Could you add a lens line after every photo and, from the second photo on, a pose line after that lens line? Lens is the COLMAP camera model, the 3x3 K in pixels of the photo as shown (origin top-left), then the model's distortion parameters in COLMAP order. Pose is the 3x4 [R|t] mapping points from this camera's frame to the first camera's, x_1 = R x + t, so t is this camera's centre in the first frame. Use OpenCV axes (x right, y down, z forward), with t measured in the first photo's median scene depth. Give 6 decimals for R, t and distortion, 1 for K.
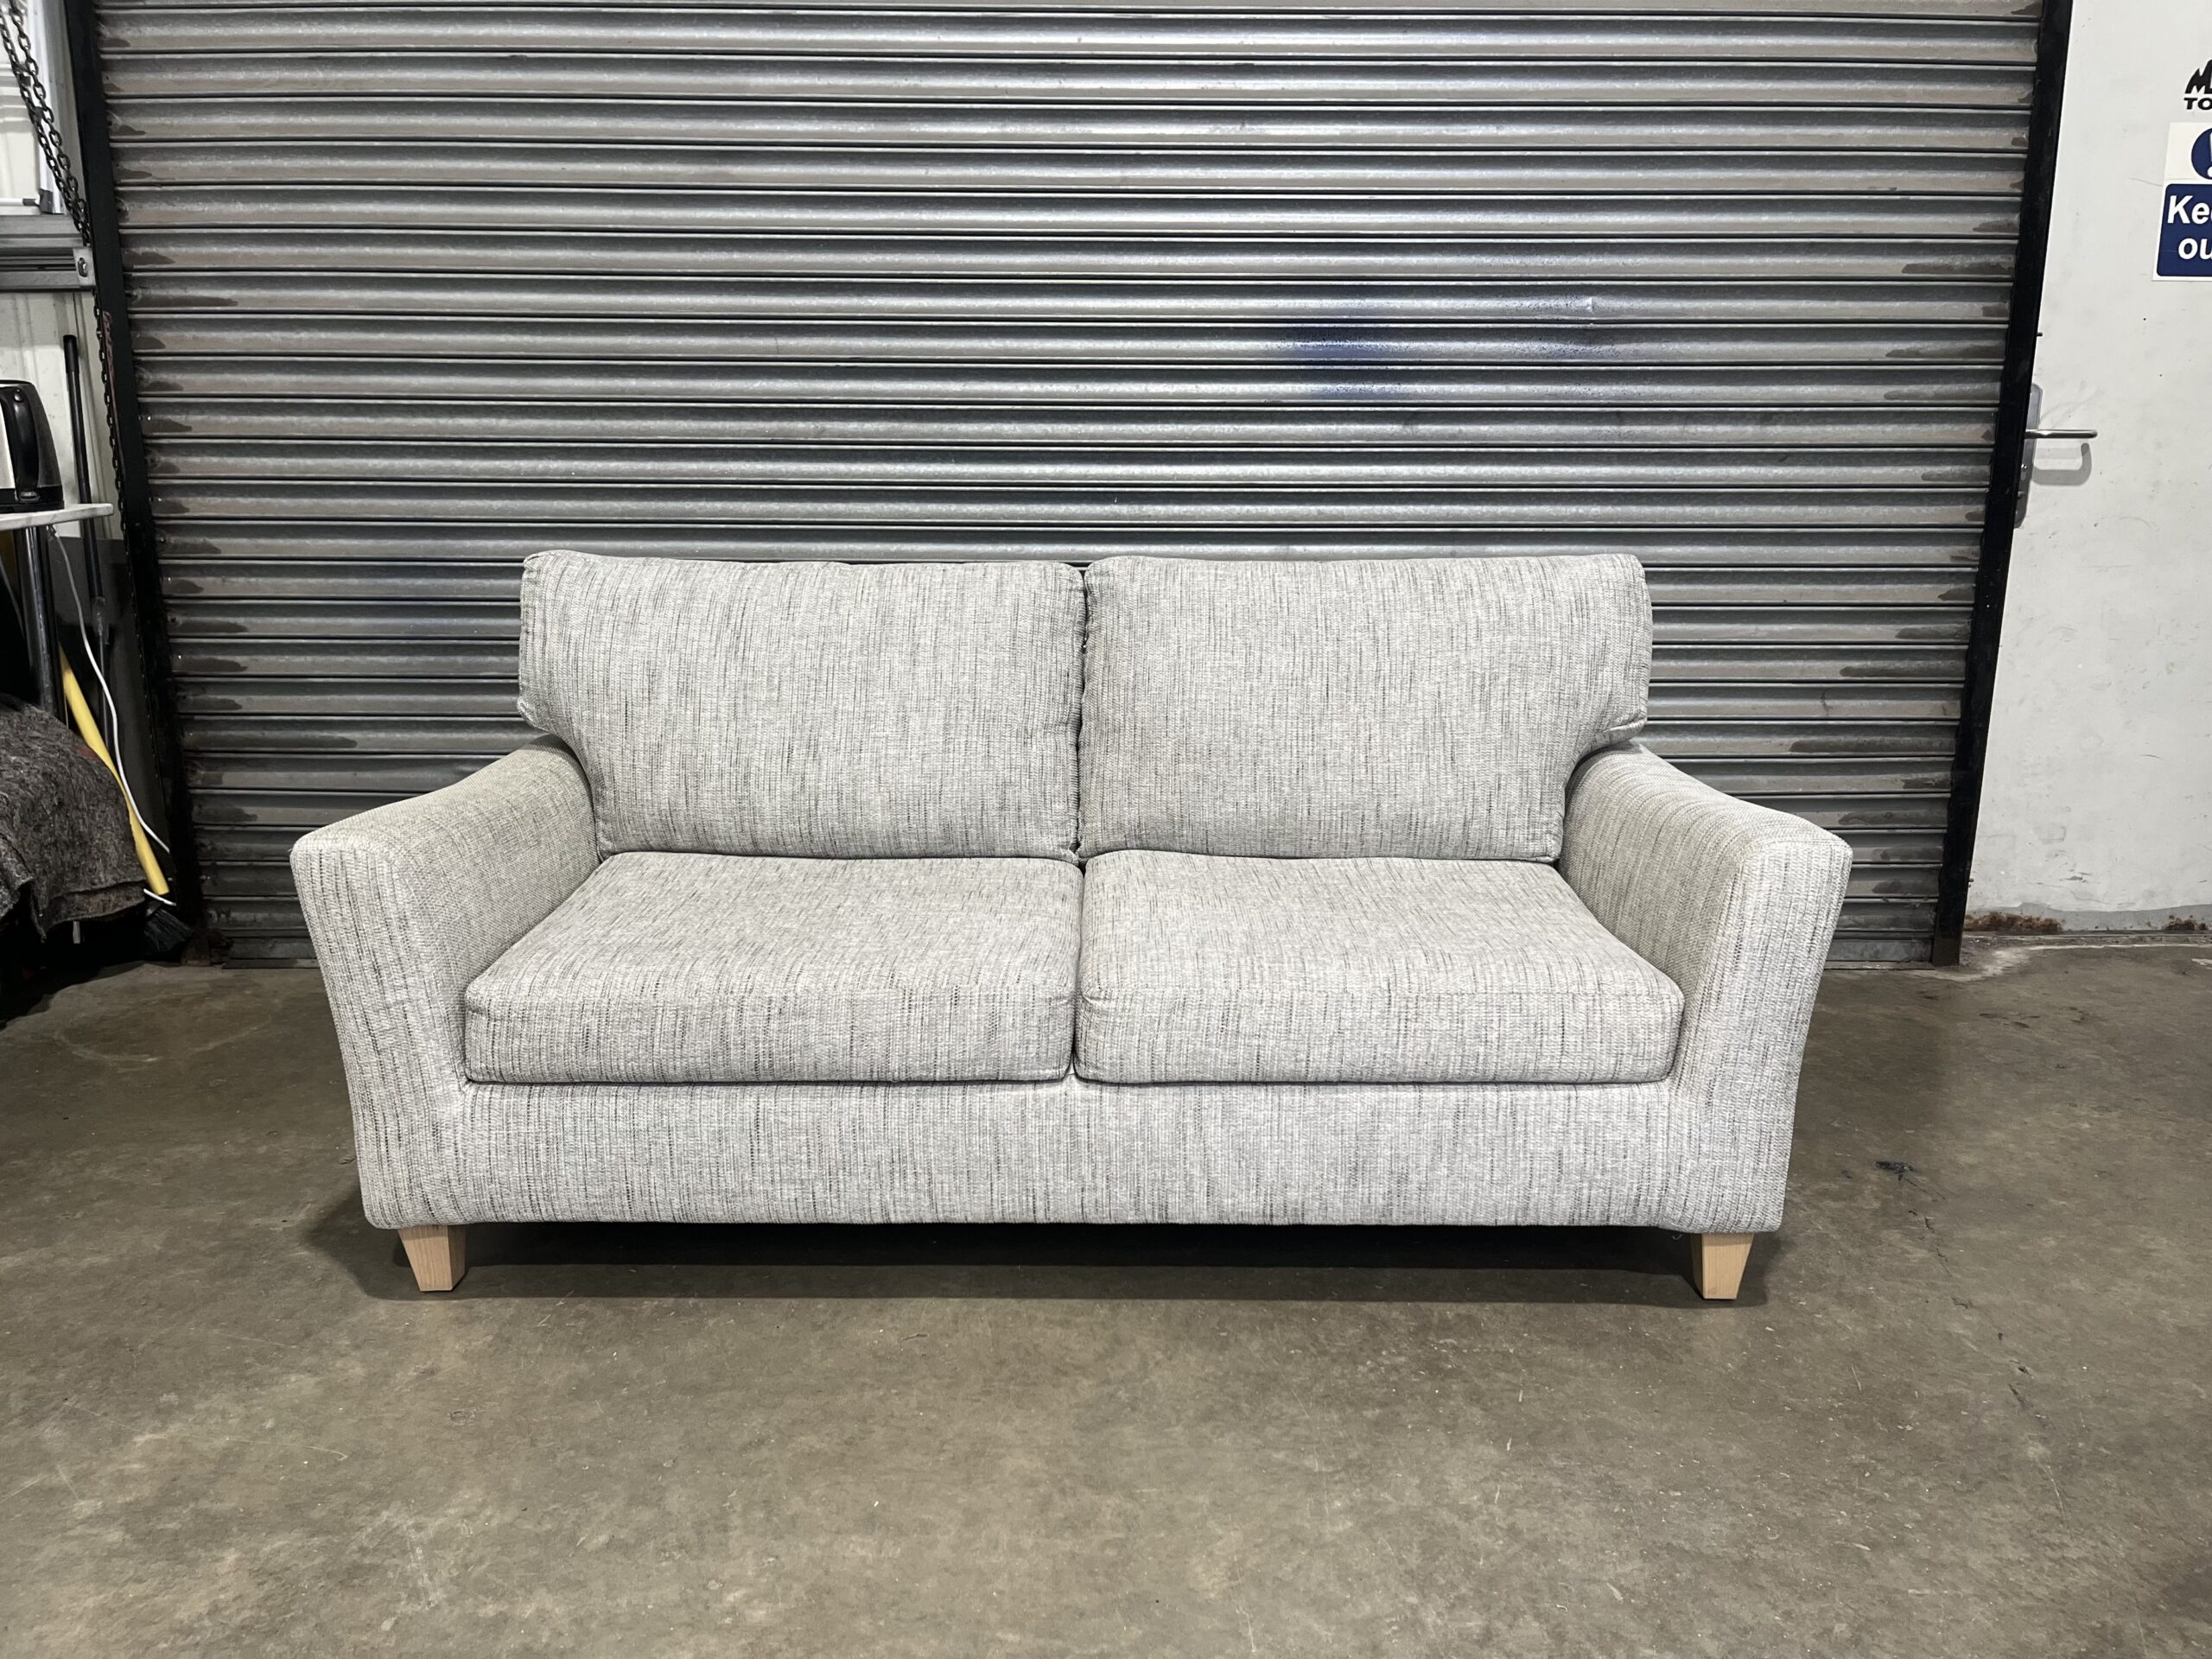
lens RADIAL K [[1695.9, 0, 1115.0], [0, 1695.9, 831.7], [0, 0, 1]] dist [0.069457, -0.104891]
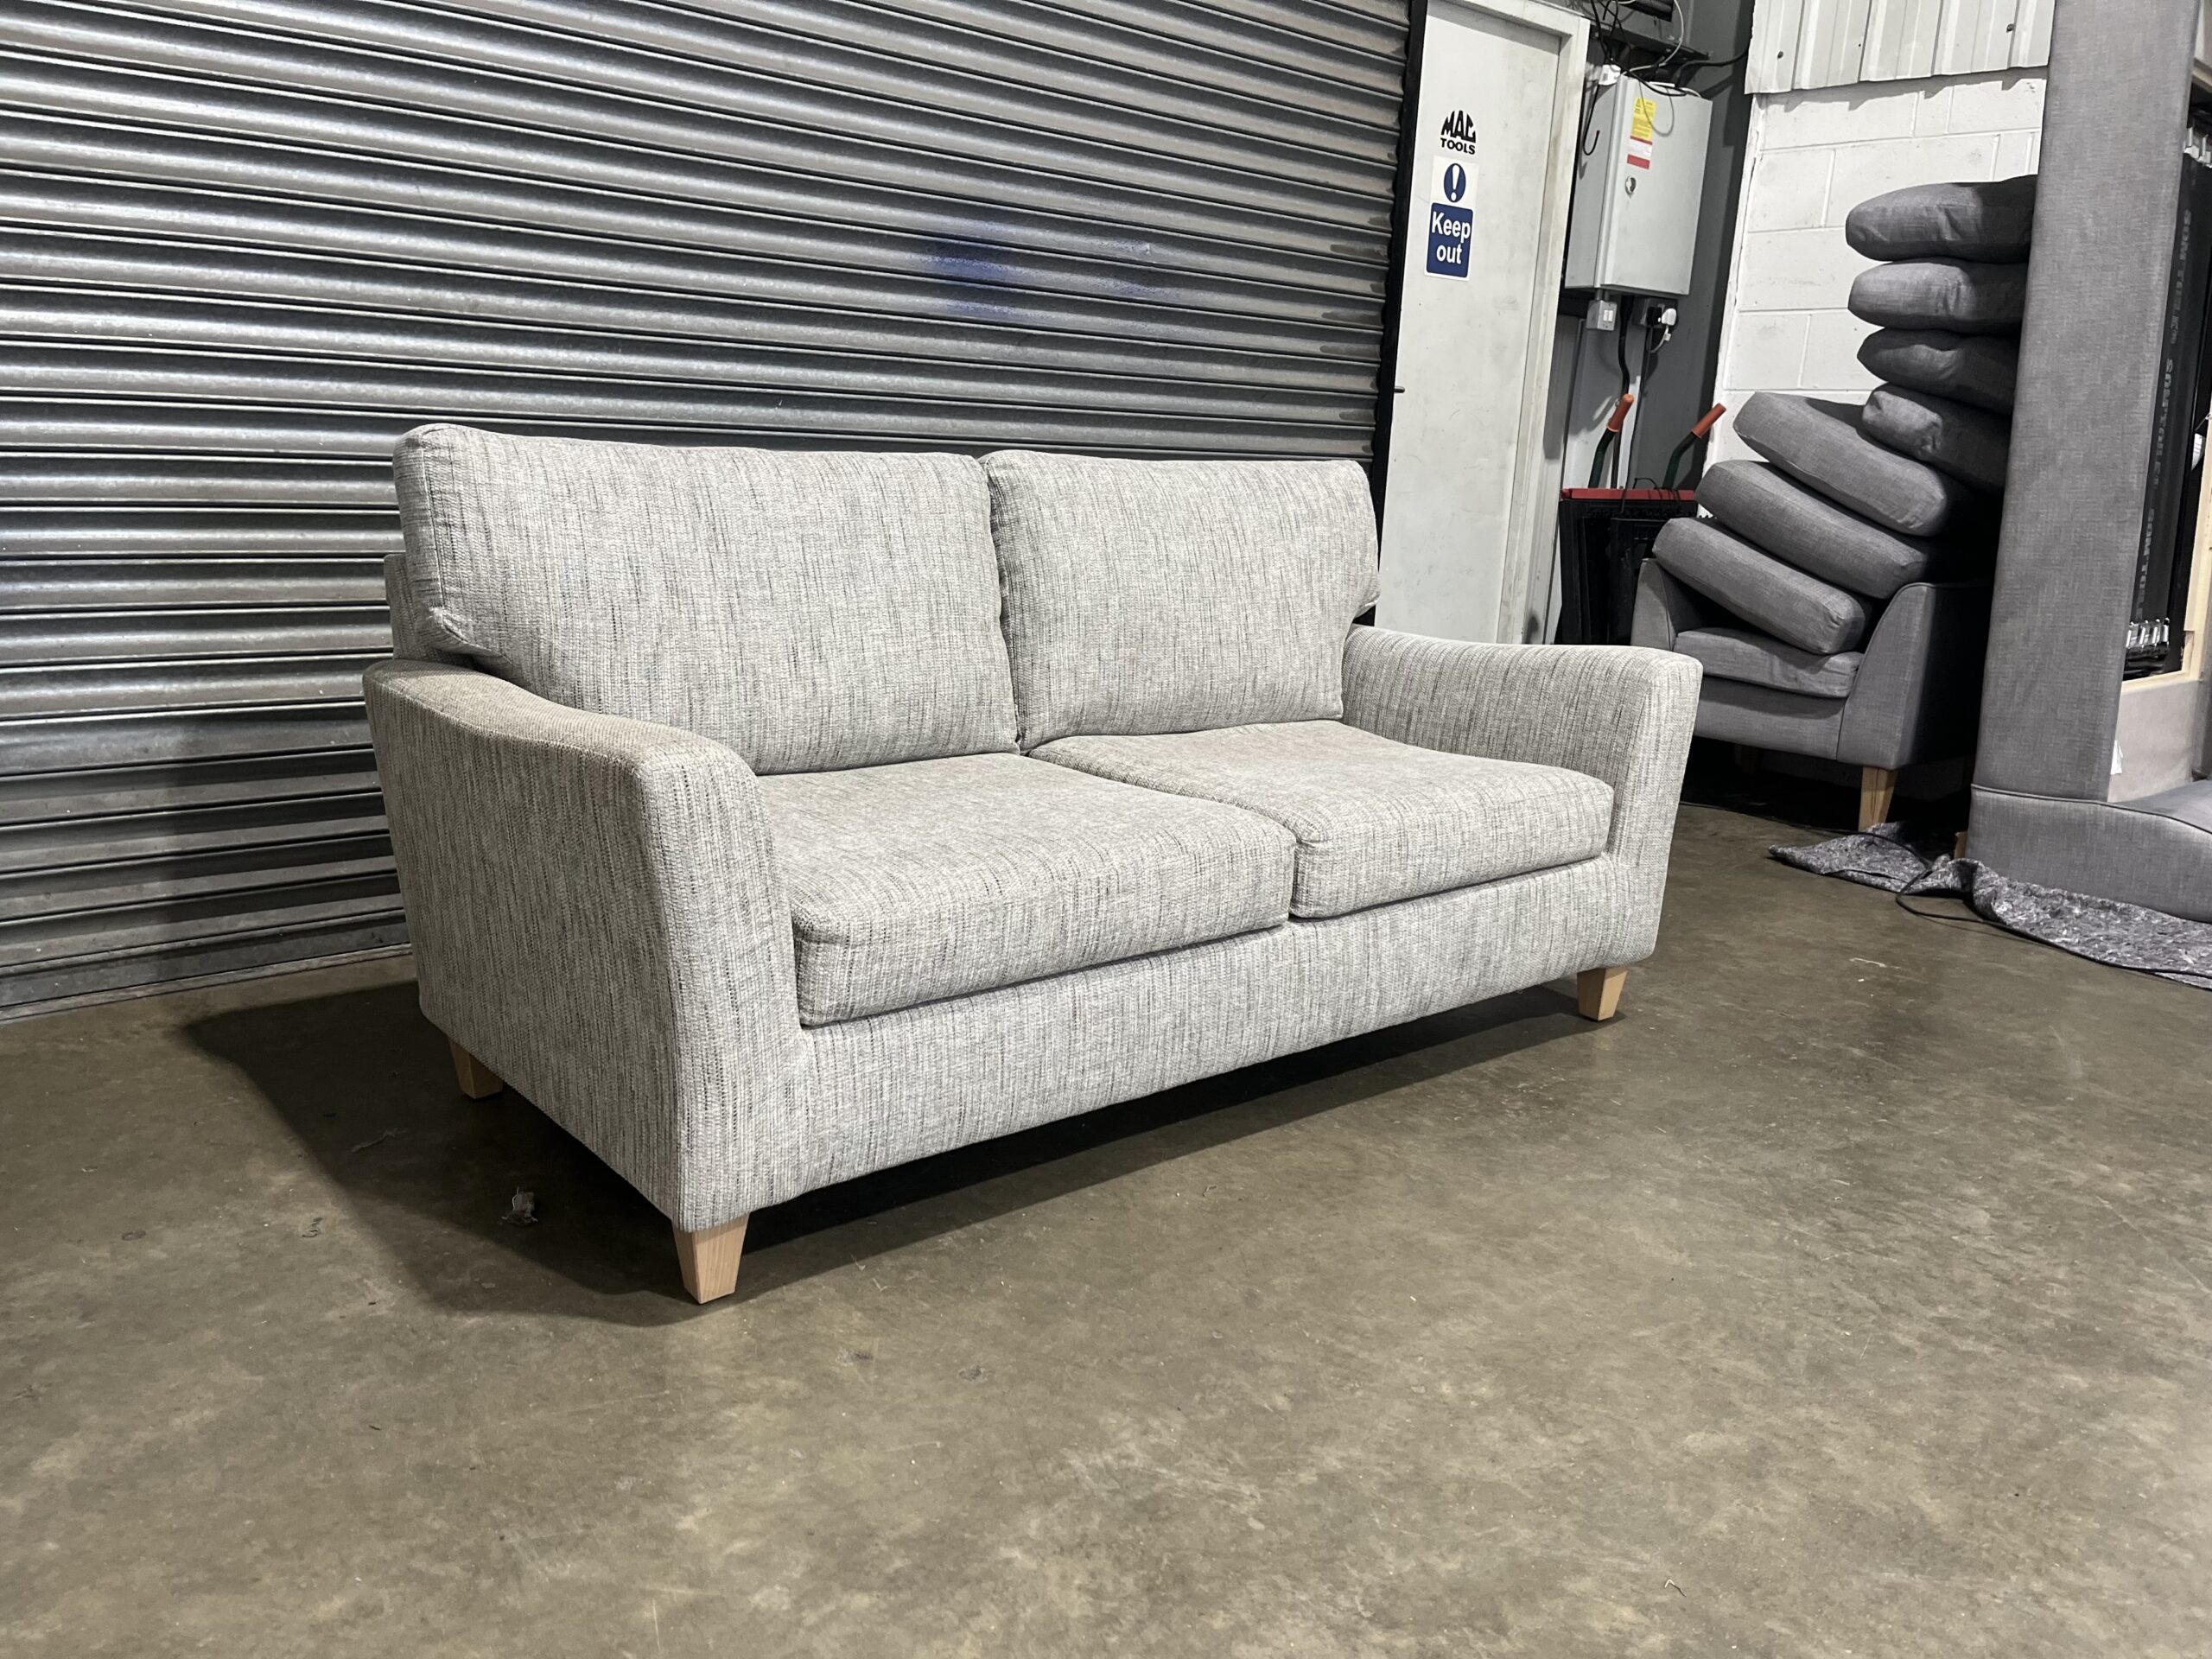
lens RADIAL K [[1695.1, 0, 1106.0], [0, 1695.1, 829.5], [0, 0, 1]] dist [0.070329, -0.105697]
pose [[0.757685, -0.115100, 0.642390, -0.657744], [0.106263, 0.992947, 0.052576, 0.015277], [-0.643911, 0.028426, 0.764572, 0.203607]]
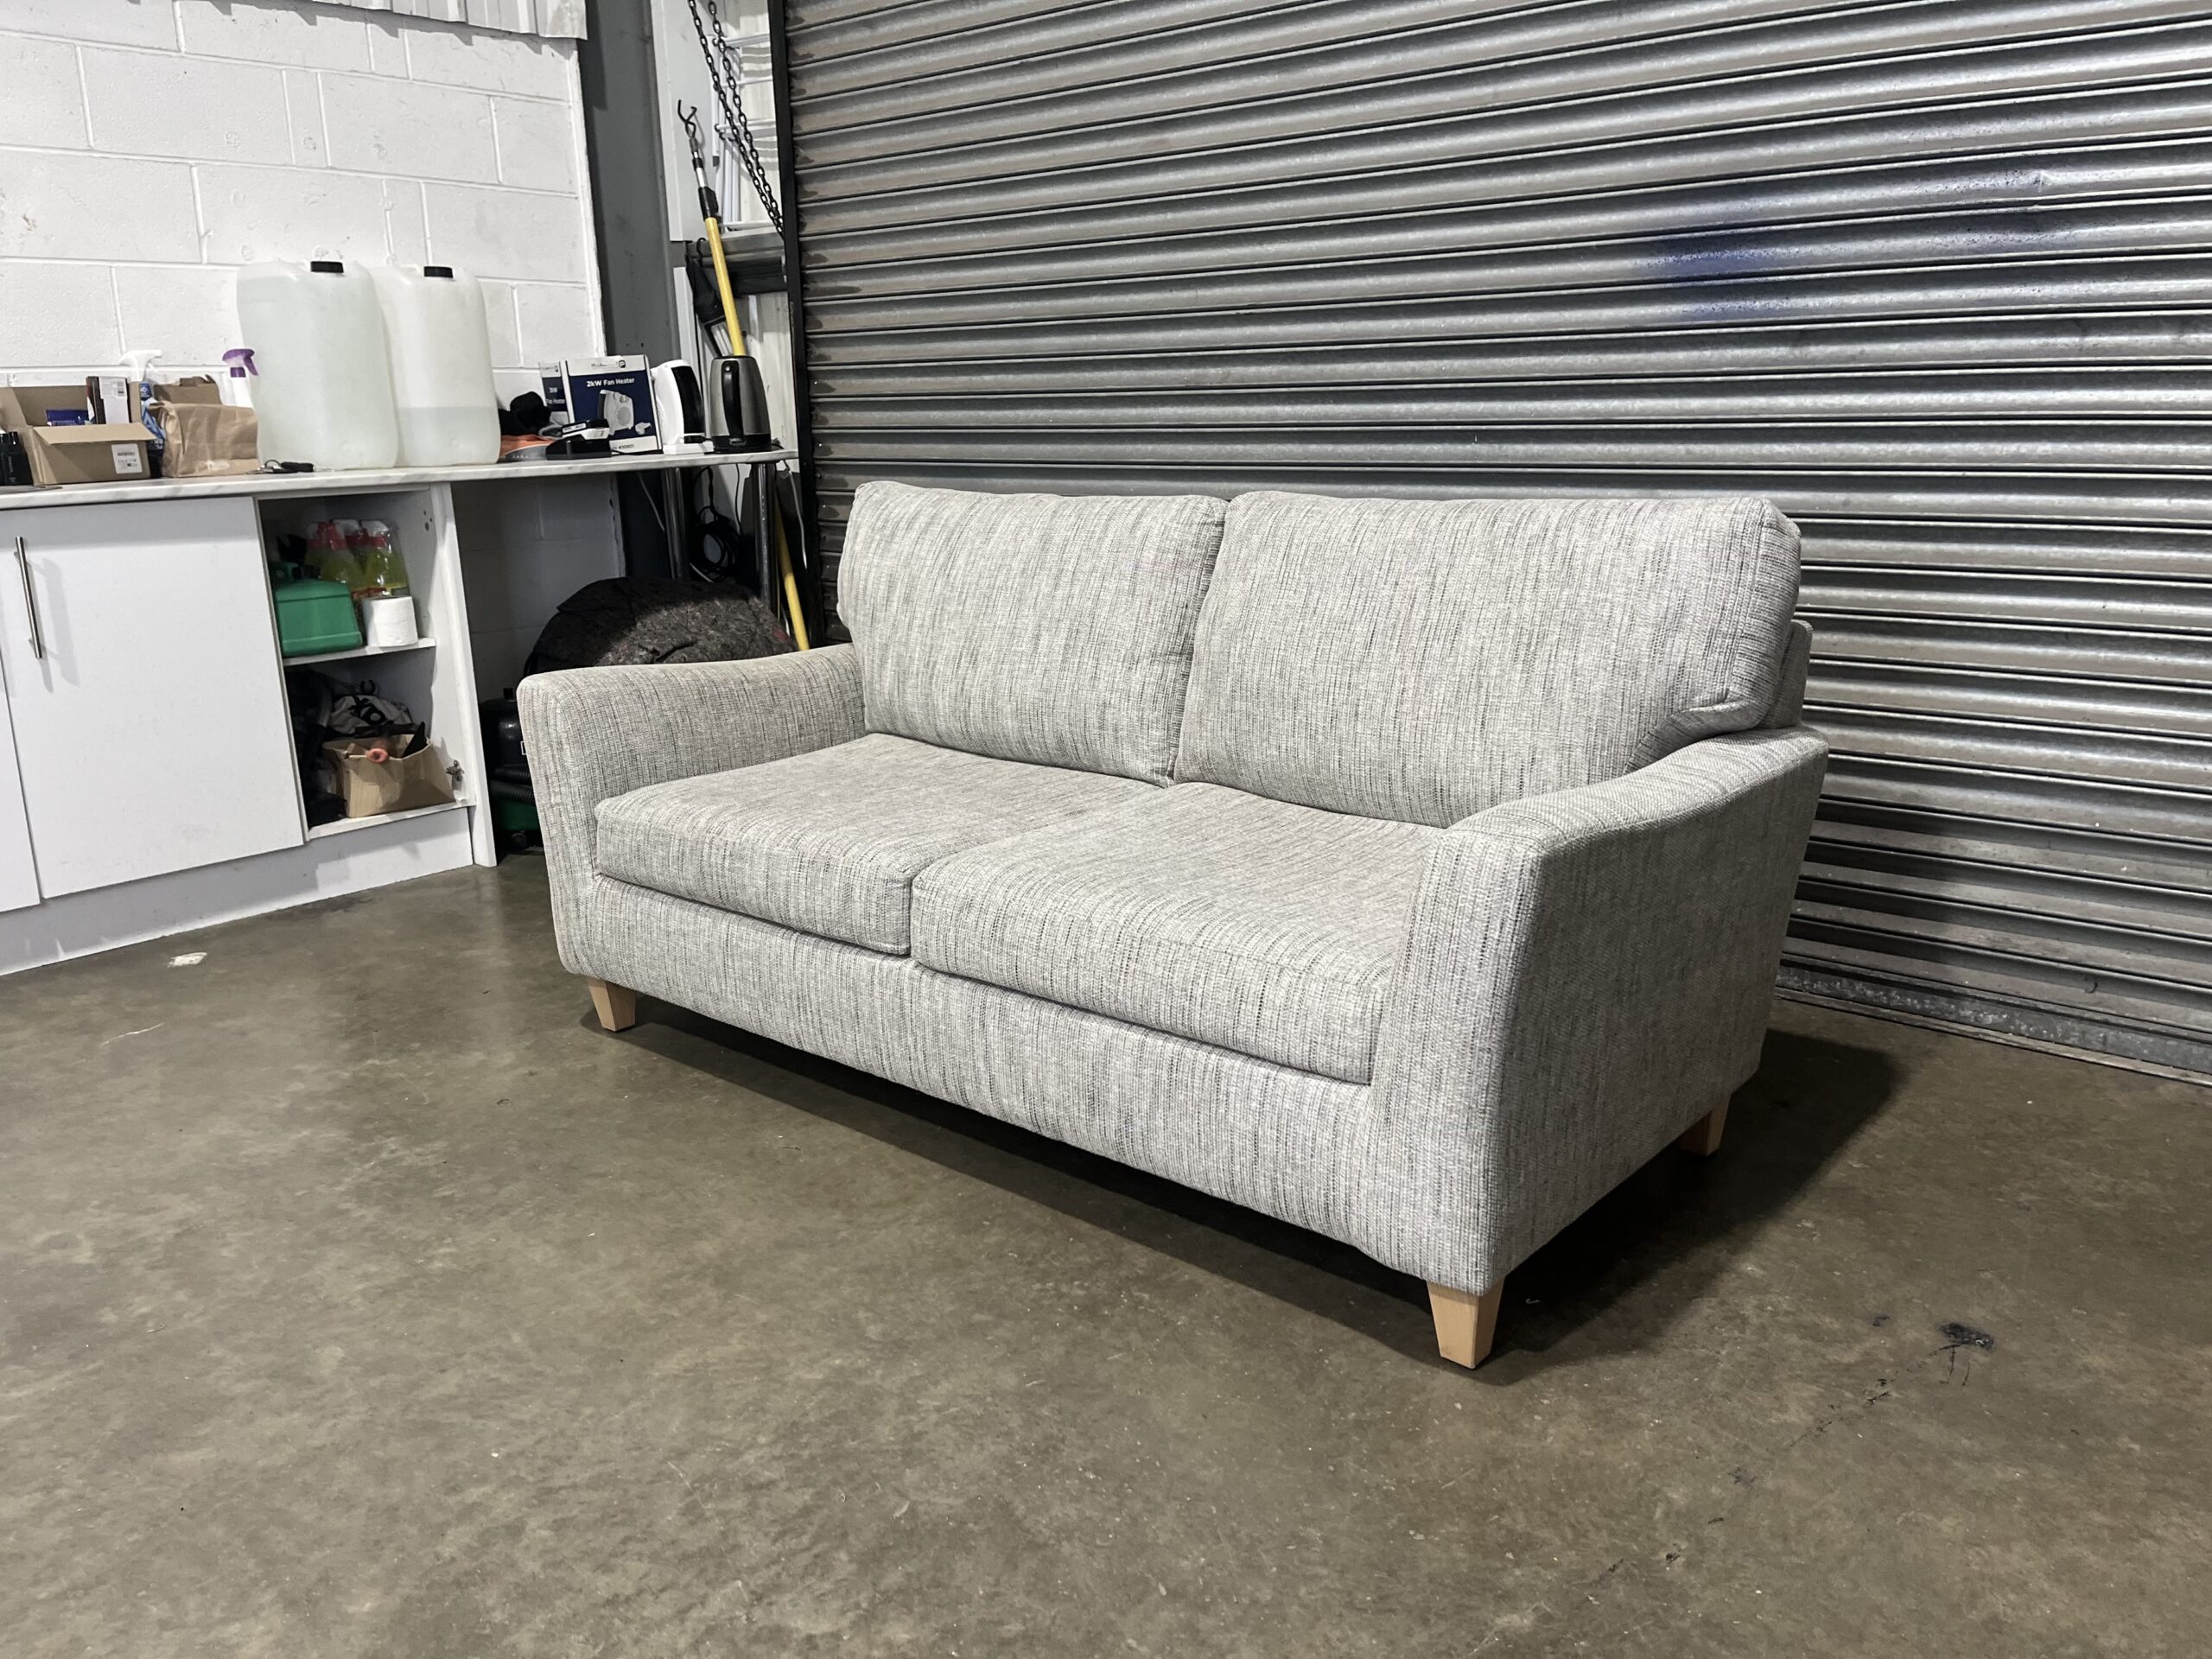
lens RADIAL K [[1693.5, 0, 1093.2], [0, 1693.5, 823.1], [0, 0, 1]] dist [0.069012, -0.097769]
pose [[0.755426, 0.139350, -0.640245, 0.621612], [-0.128813, 0.989640, 0.063409, -0.021301], [0.642448, 0.034572, 0.765549, 0.188605]]
